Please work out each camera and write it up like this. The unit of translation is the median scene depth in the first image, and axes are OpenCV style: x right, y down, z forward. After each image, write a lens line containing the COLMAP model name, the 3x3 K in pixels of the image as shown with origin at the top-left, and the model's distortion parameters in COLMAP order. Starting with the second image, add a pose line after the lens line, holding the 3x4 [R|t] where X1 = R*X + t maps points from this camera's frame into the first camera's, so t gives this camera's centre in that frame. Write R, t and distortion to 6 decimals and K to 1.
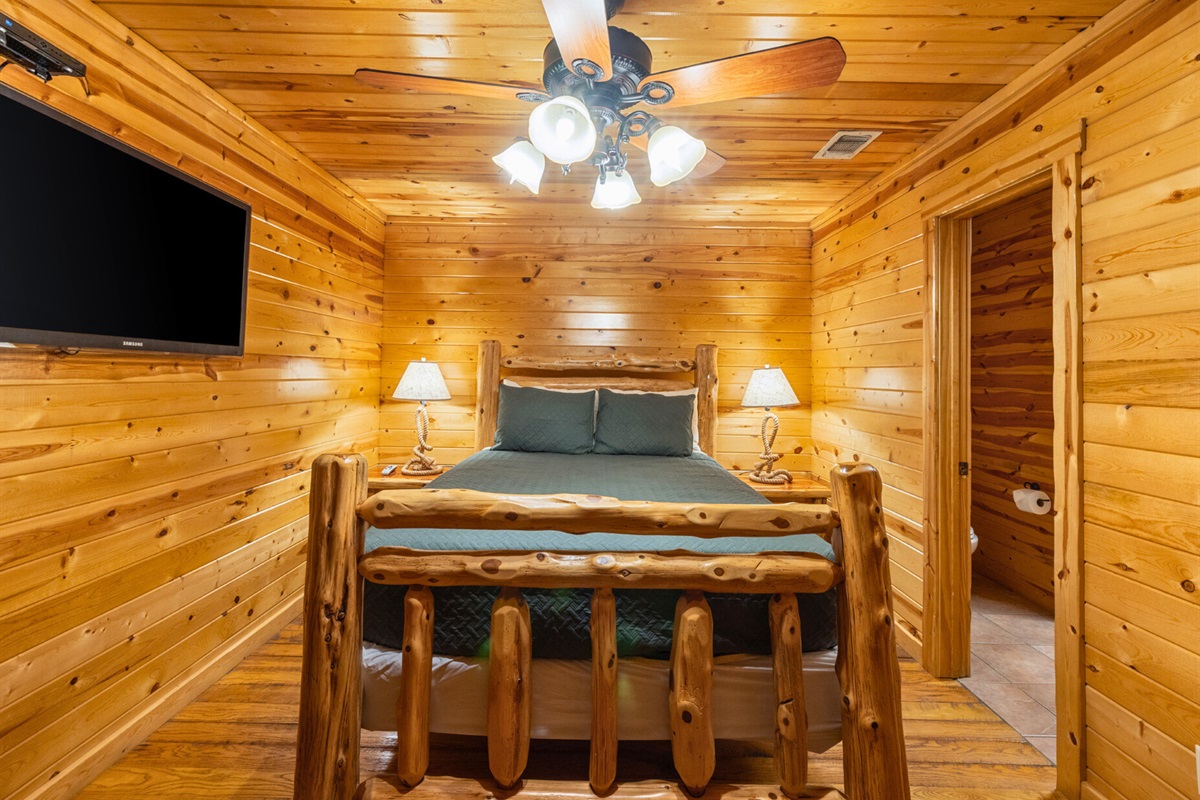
lens RADIAL K [[523.2, 0, 594.9], [0, 523.2, 382.7], [0, 0, 1]] dist [0.002121, 0.000526]
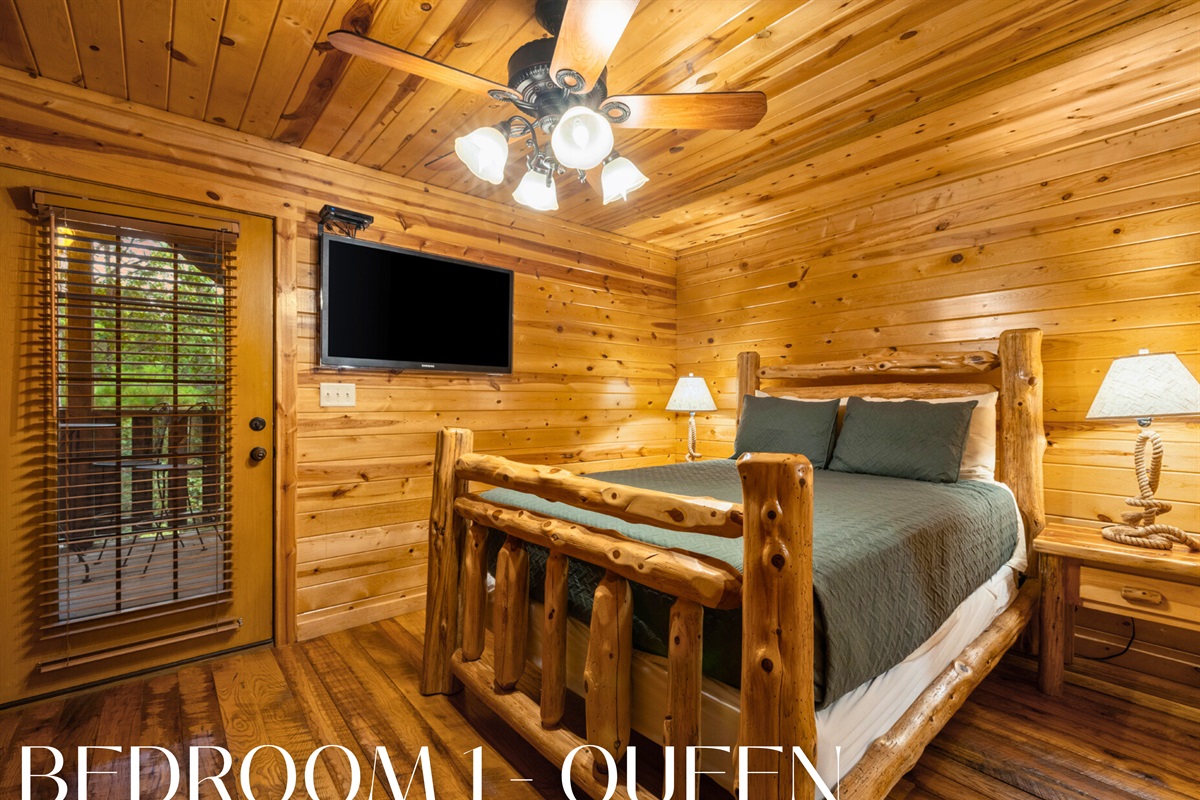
lens RADIAL K [[511.8, 0, 602.3], [0, 511.8, 428.2], [0, 0, 1]] dist [0.000203, 0.000393]
pose [[0.664903, 0.018928, -0.746689, 0.572602], [-0.000683, 0.999694, 0.024732, 0.066632], [0.746929, -0.015934, 0.664713, 0.224989]]
